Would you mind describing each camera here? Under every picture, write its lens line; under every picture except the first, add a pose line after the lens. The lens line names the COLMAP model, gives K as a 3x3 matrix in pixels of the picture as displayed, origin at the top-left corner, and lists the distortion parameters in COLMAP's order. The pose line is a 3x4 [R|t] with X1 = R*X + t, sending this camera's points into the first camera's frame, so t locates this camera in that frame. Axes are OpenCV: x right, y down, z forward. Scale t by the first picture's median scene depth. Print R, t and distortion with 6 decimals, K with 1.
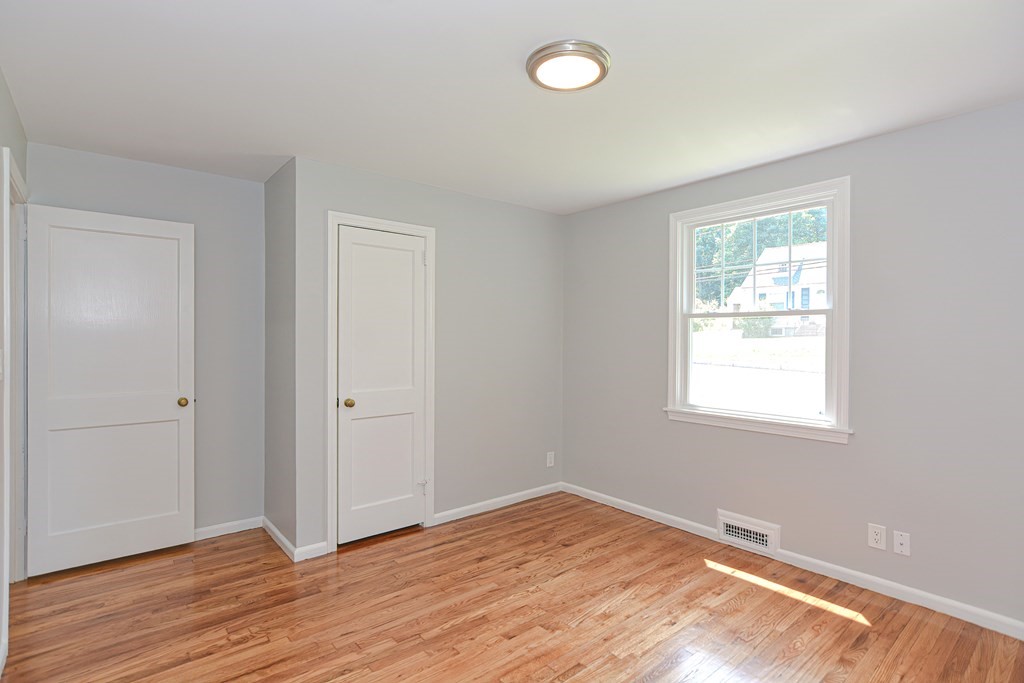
lens RADIAL K [[504.4, 0, 514.5], [0, 504.4, 342.7], [0, 0, 1]] dist [-0.021337, 0.010509]
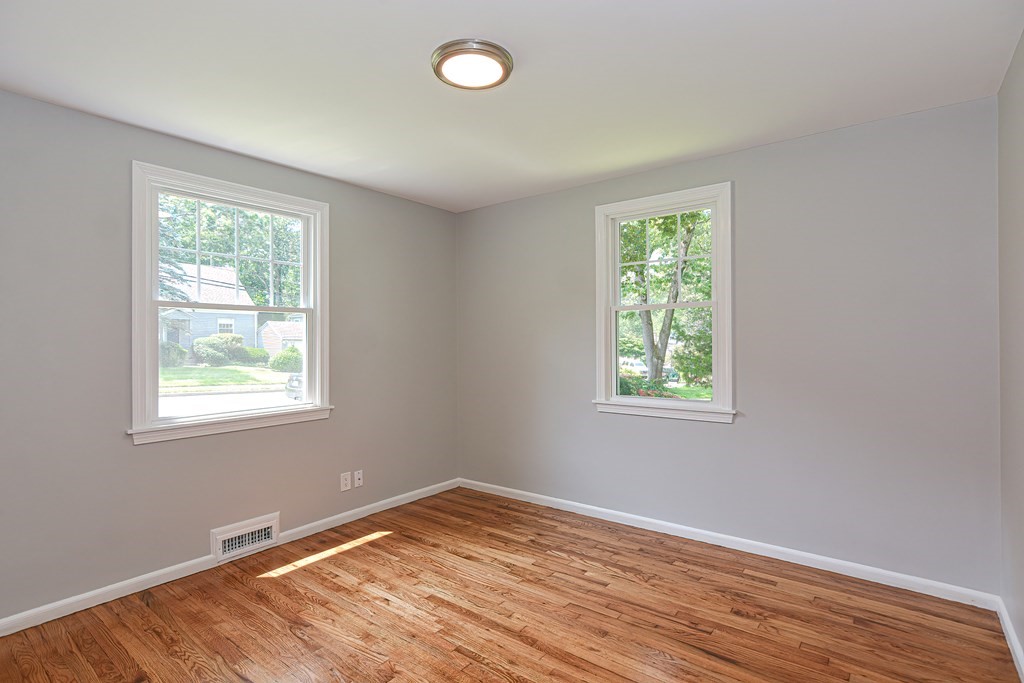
lens RADIAL K [[504.4, 0, 514.5], [0, 504.4, 342.7], [0, 0, 1]] dist [-0.021337, 0.010509]
pose [[-0.208092, -0.010203, 0.978056, -0.657908], [0.011490, 0.999851, 0.012875, 0.004068], [-0.978042, 0.013917, -0.207944, 0.805219]]
